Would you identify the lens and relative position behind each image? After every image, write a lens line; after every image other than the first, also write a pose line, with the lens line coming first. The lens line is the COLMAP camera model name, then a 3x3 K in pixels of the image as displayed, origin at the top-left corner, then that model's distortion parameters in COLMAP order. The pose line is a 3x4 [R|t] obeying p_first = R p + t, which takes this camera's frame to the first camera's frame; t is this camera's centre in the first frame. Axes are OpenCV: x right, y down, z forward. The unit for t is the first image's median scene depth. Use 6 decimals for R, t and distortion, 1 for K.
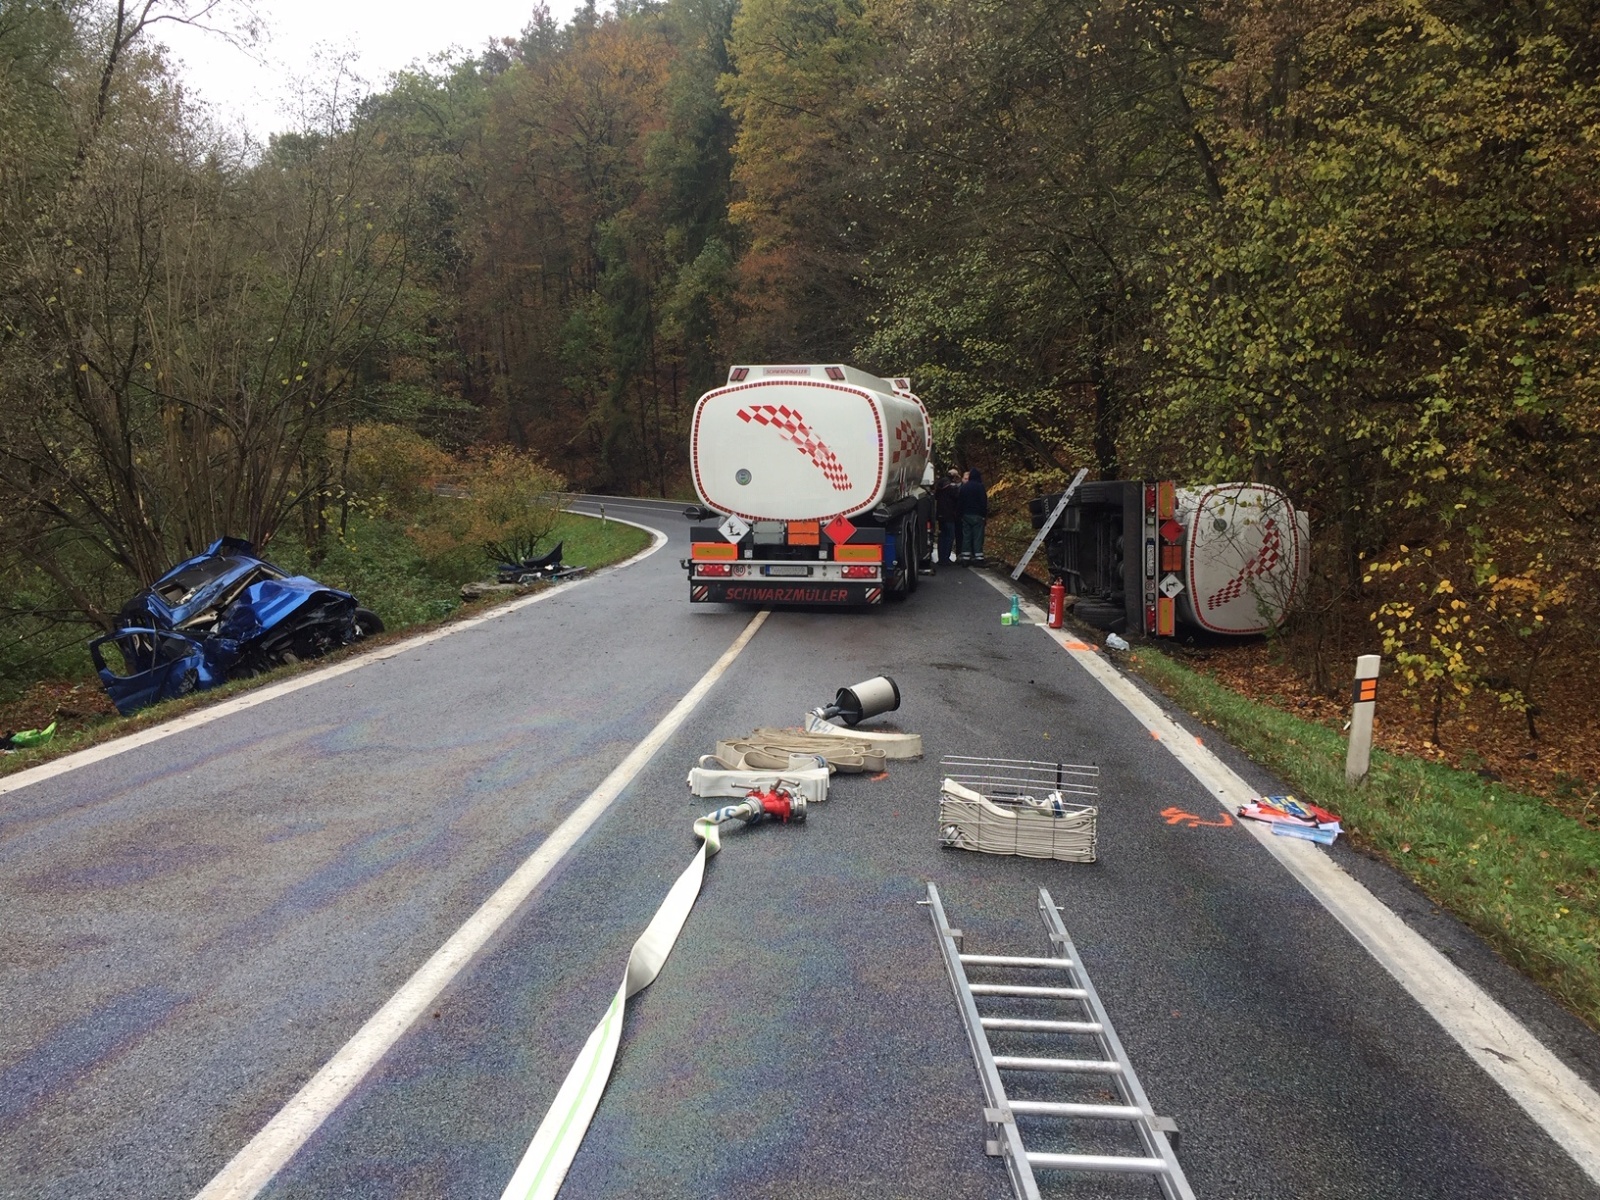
lens RADIAL K [[1330.2, 0, 798.0], [0, 1330.2, 600.4], [0, 0, 1]] dist [0.067086, -0.004821]
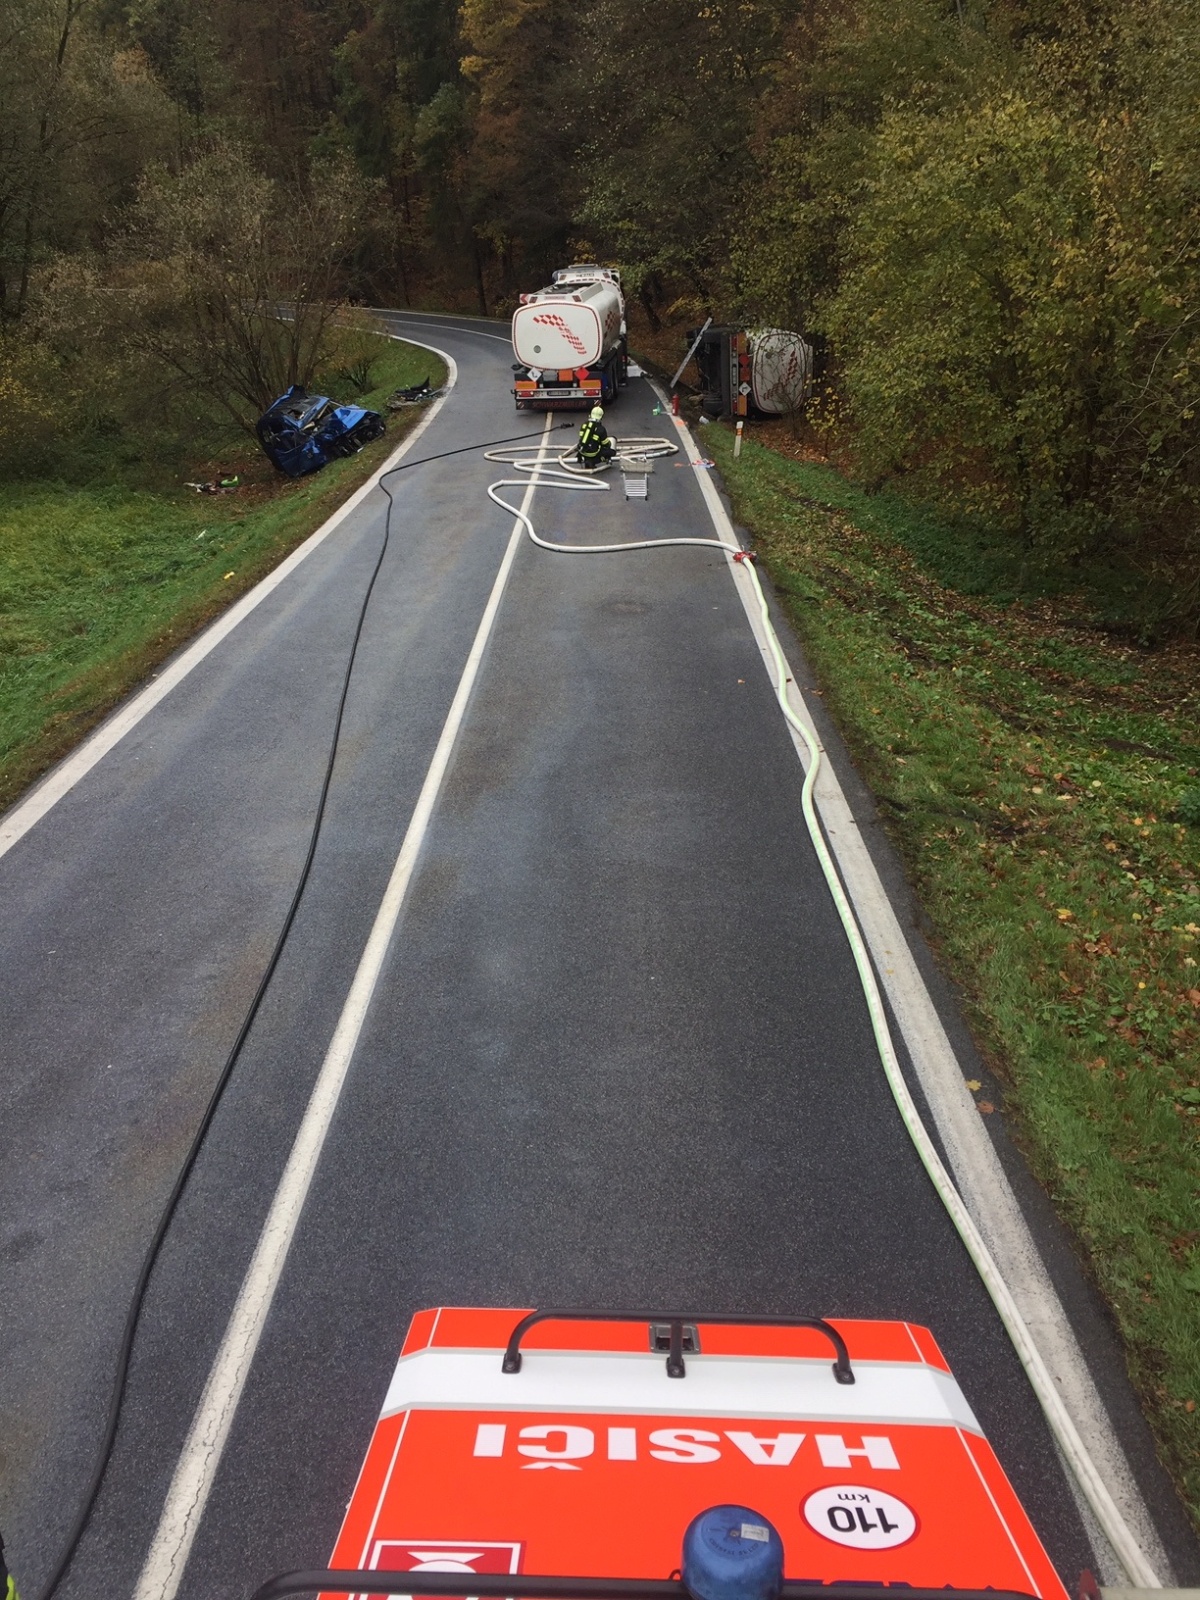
lens RADIAL K [[1330.2, 0, 595.3], [0, 1330.2, 801.3], [0, 0, 1]] dist [0.067086, -0.004821]
pose [[0.997044, -0.057239, 0.051264, -0.101894], [0.039387, 0.953551, 0.298646, -0.037678], [-0.065977, -0.295744, 0.952986, -1.352162]]
